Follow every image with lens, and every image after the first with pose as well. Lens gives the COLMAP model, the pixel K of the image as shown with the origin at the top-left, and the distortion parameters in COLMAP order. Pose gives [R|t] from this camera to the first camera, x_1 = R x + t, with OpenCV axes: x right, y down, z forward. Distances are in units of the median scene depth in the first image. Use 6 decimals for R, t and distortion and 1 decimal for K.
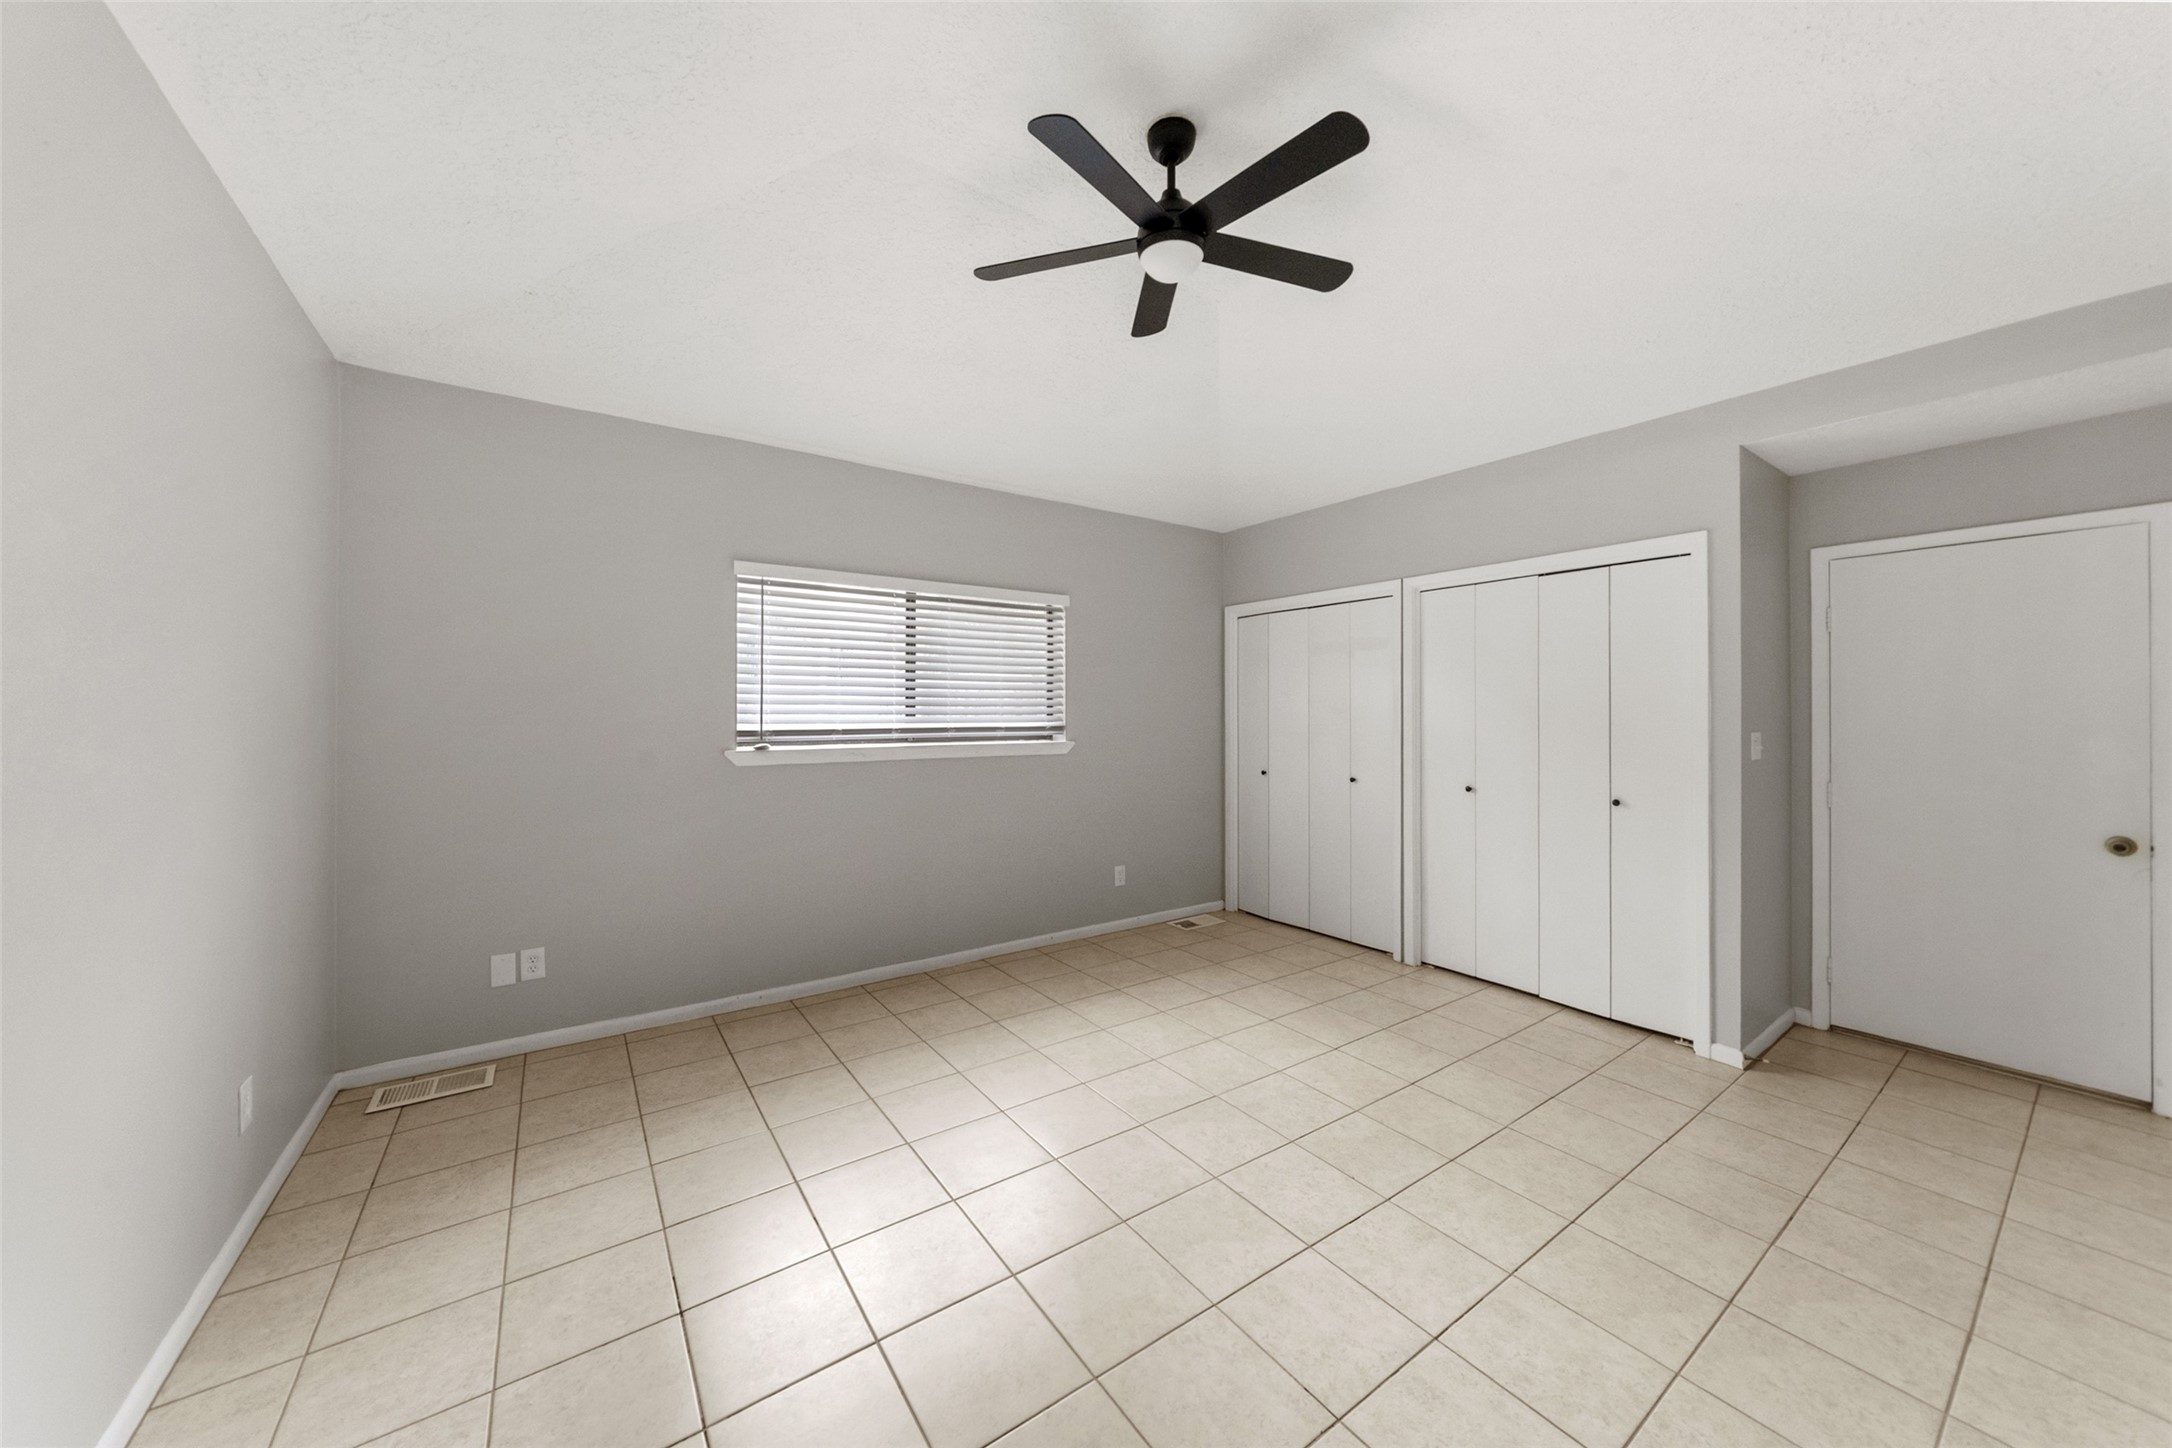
lens RADIAL K [[755.6, 0, 1081.1], [0, 755.6, 710.3], [0, 0, 1]] dist [-0.002167, -0.000216]
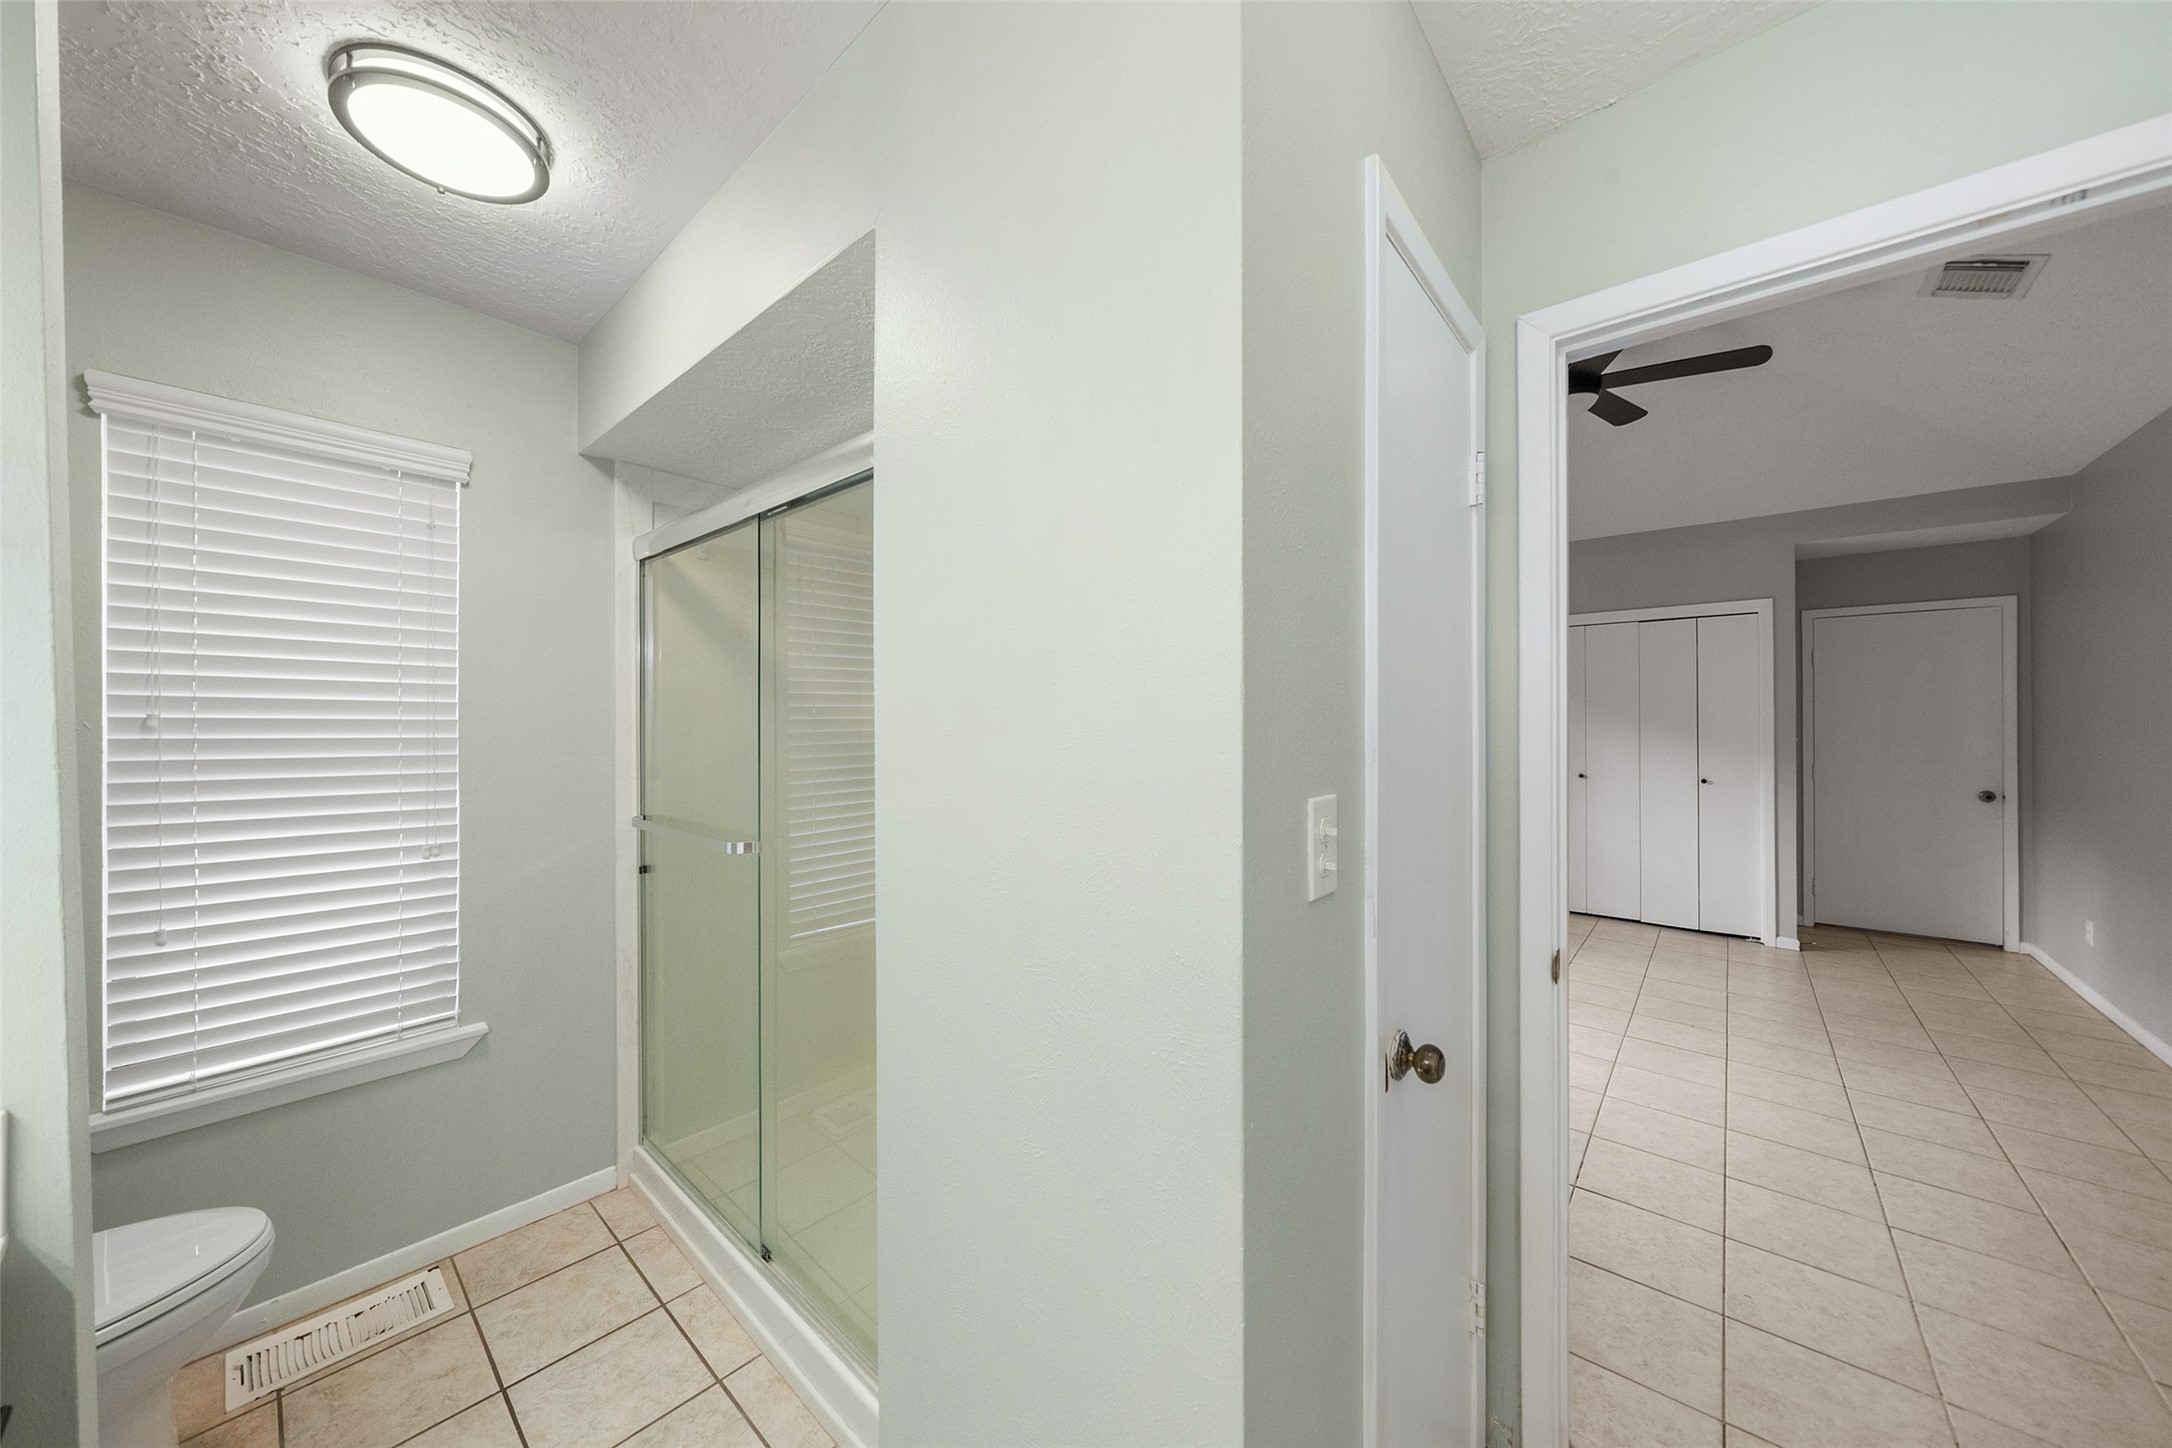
lens RADIAL K [[755.6, 0, 1076.0], [0, 755.6, 727.6], [0, 0, 1]] dist [-0.002167, -0.000216]
pose [[0.968360, -0.007653, 0.249442, -0.932013], [0.005723, 0.999948, 0.008462, -0.000749], [-0.249494, -0.006767, 0.968353, -0.117916]]
